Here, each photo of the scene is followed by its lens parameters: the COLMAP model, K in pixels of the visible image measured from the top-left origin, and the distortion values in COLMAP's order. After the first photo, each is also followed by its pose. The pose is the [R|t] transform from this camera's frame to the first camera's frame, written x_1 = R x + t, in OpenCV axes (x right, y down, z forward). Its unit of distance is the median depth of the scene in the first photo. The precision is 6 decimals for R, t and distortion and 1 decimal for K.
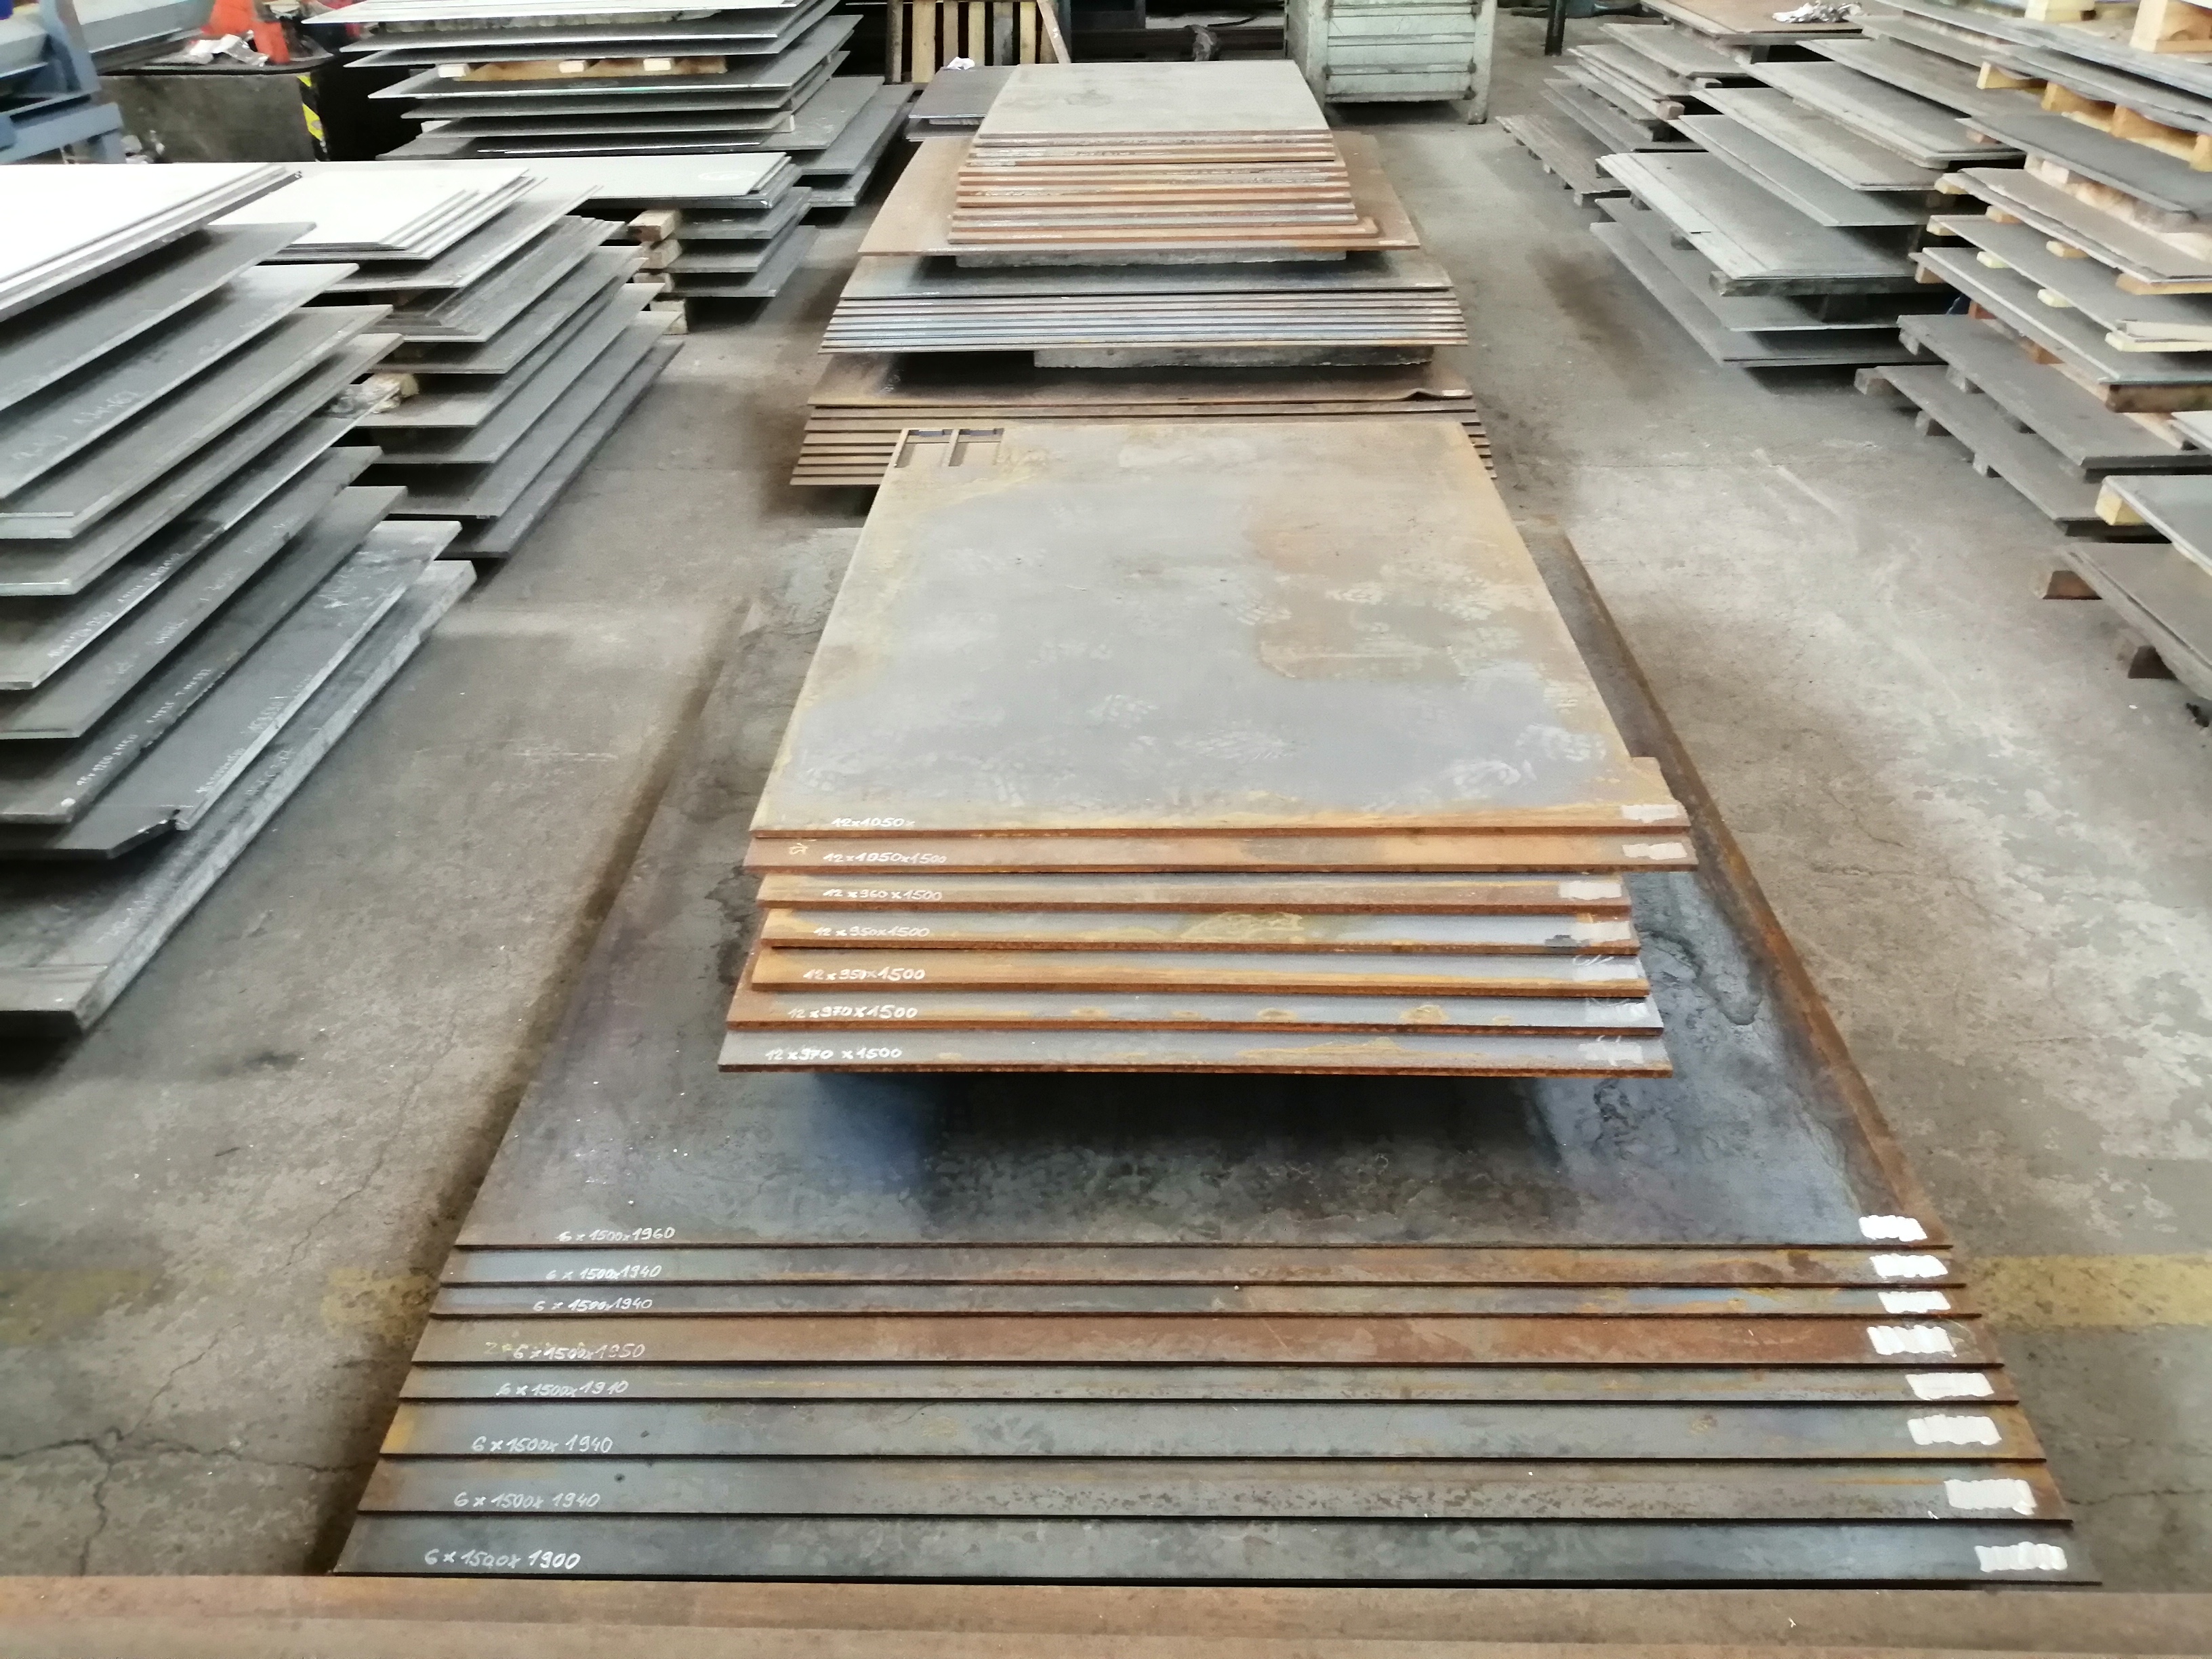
lens RADIAL K [[1750.9, 0, 1106.0], [0, 1750.9, 829.5], [0, 0, 1]] dist [0.012136, -0.029439]
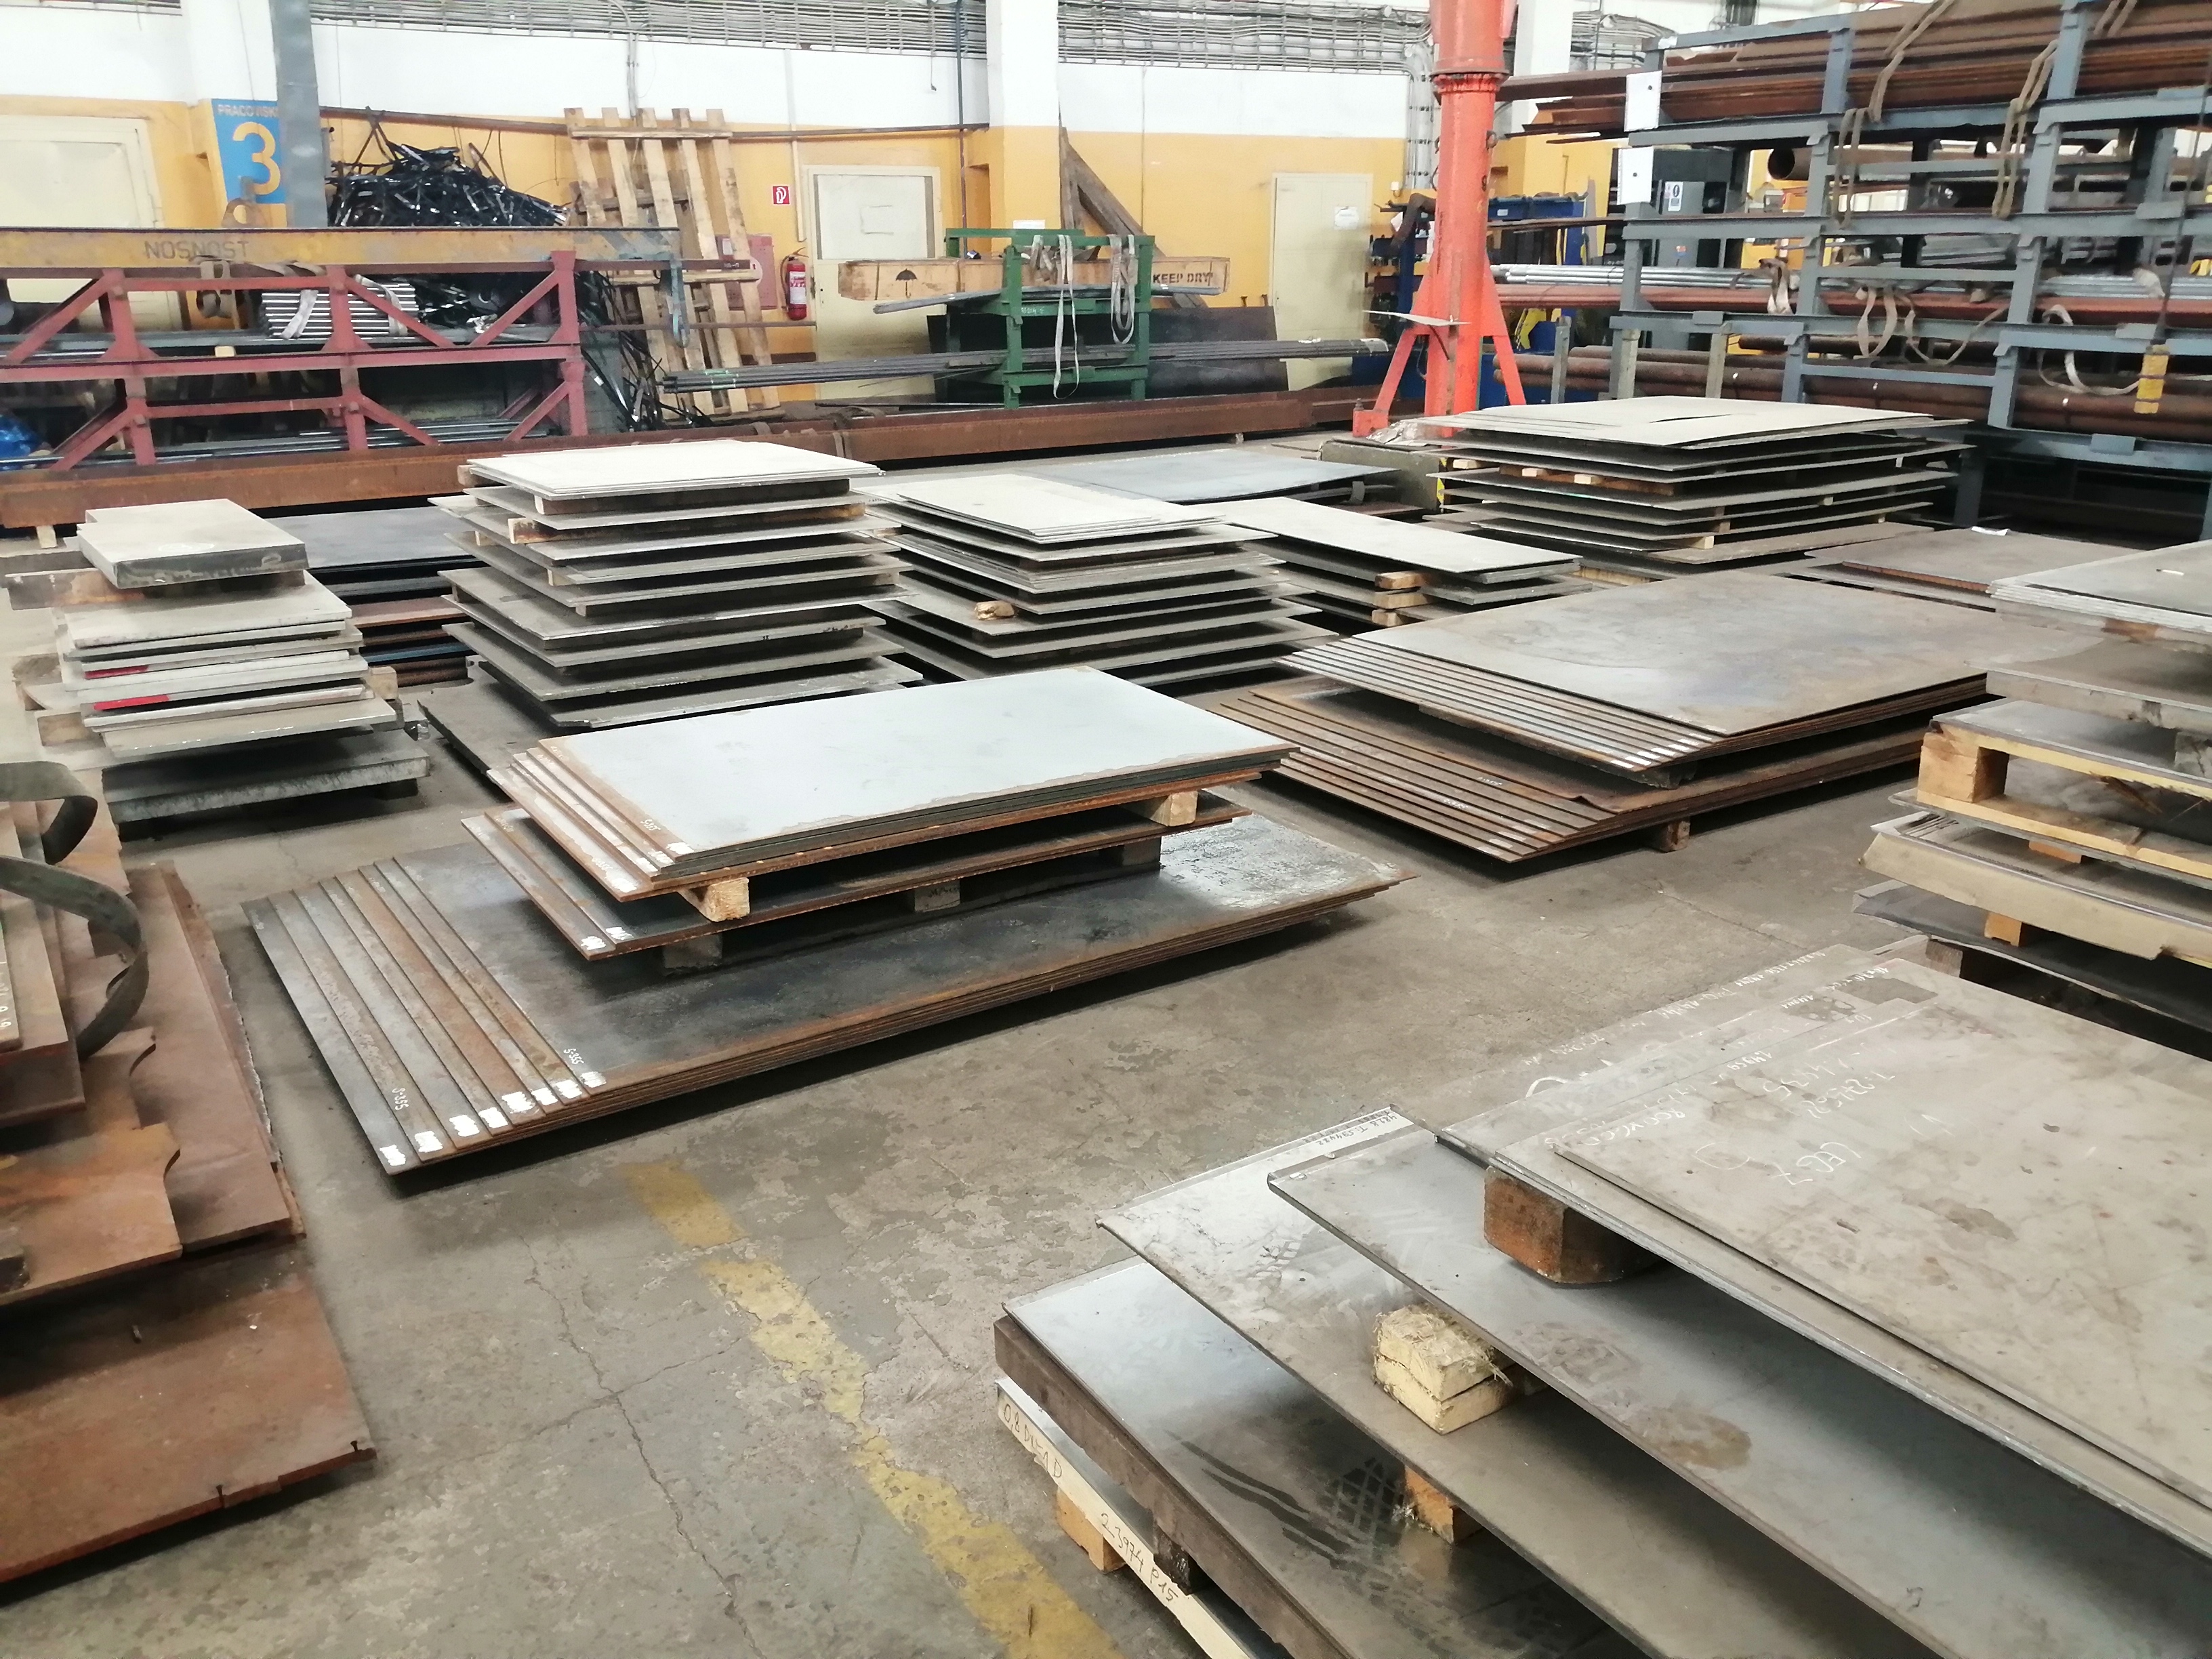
lens RADIAL K [[1778.1, 0, 1106.0], [0, 1778.1, 829.5], [0, 0, 1]] dist [0.012835, -0.033300]
pose [[0.562449, 0.267949, -0.782211, 2.189632], [-0.429984, 0.902836, 0.000089, -0.234678], [0.706233, 0.336289, 0.623013, 0.170591]]
